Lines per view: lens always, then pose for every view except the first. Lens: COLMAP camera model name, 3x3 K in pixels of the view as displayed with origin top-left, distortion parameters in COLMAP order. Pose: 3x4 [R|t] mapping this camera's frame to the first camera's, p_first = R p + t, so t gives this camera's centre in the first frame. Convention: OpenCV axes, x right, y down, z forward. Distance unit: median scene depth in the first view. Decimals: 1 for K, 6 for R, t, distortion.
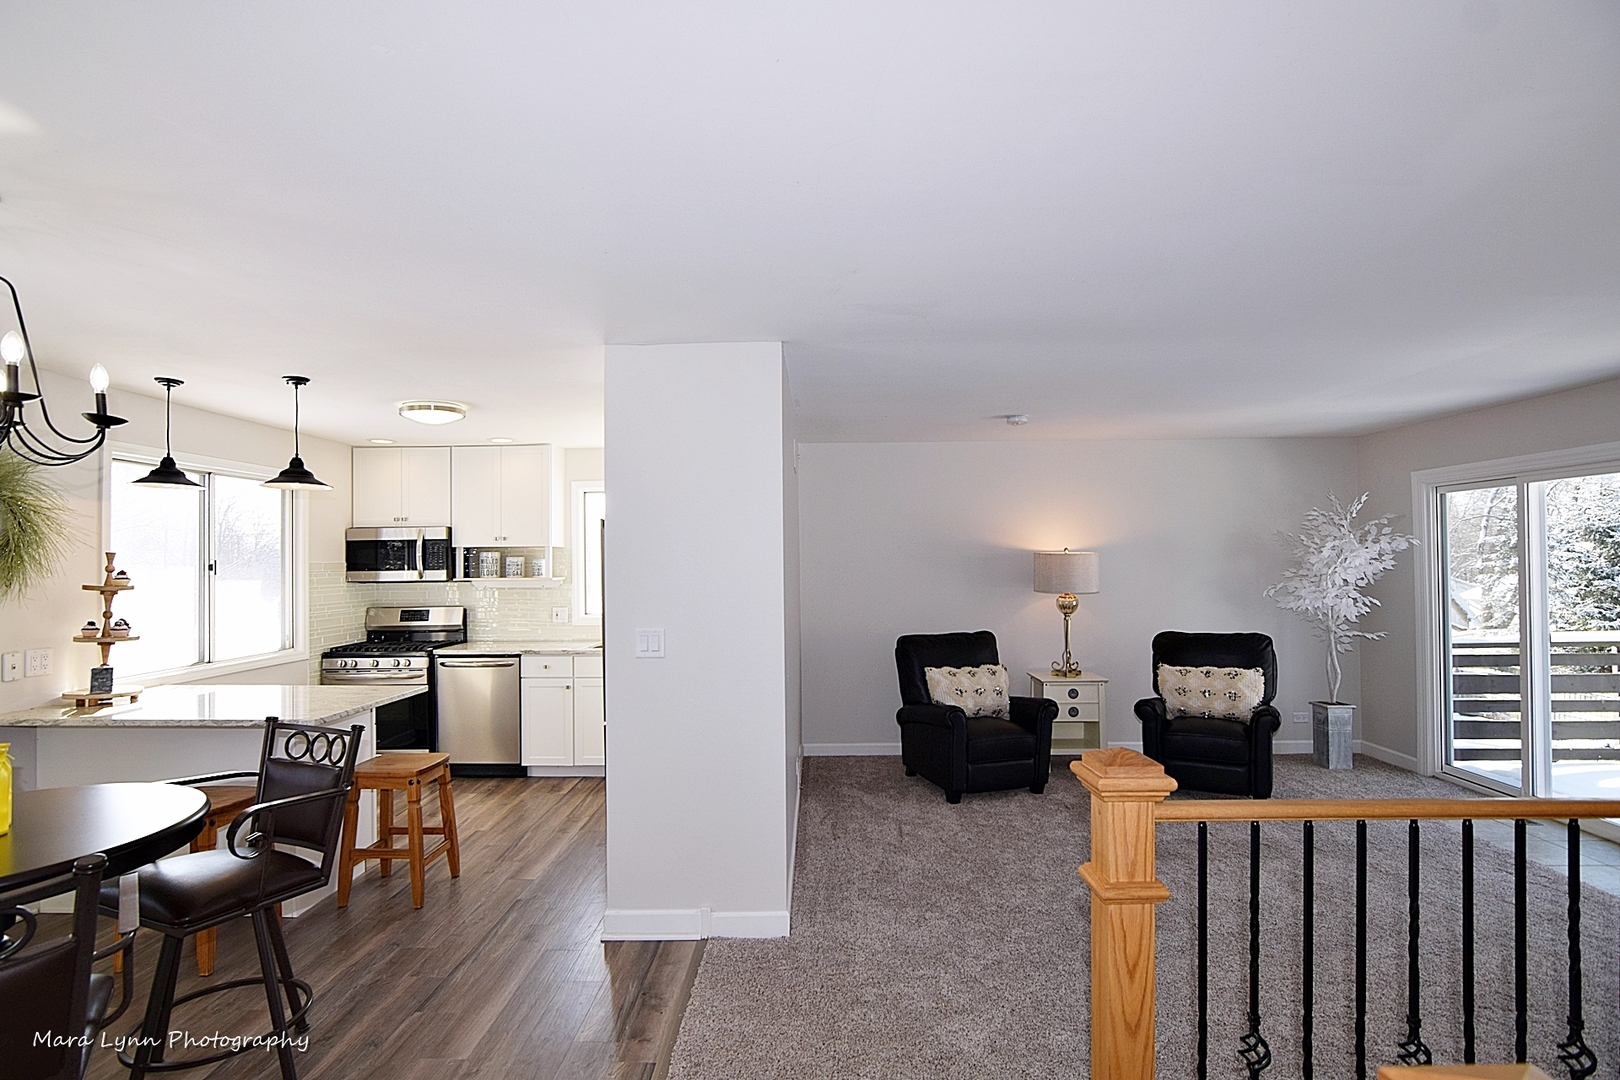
lens RADIAL K [[793.0, 0, 799.1], [0, 793.0, 550.2], [0, 0, 1]] dist [-0.031274, 0.011435]
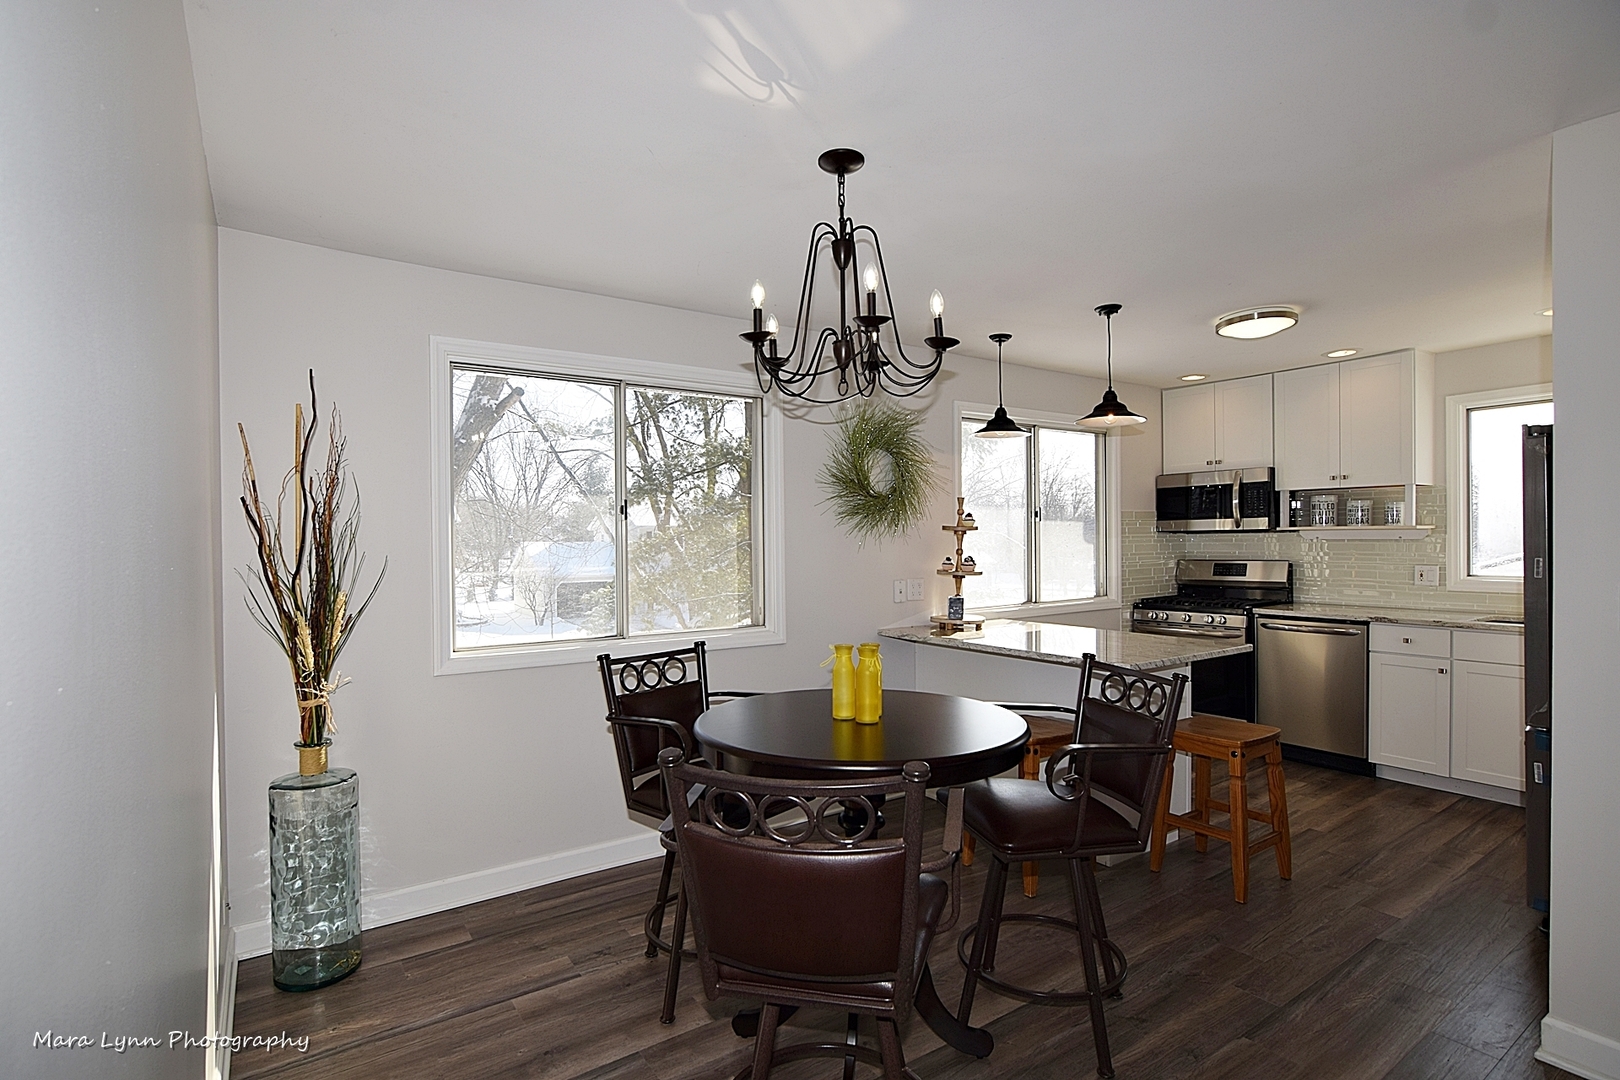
lens RADIAL K [[793.0, 0, 799.1], [0, 793.0, 550.2], [0, 0, 1]] dist [-0.031274, 0.011435]
pose [[0.588331, 0.014808, -0.808484, -0.057657], [0.017675, 0.999358, 0.031165, 0.026587], [0.808427, -0.032625, 0.587692, 0.084400]]
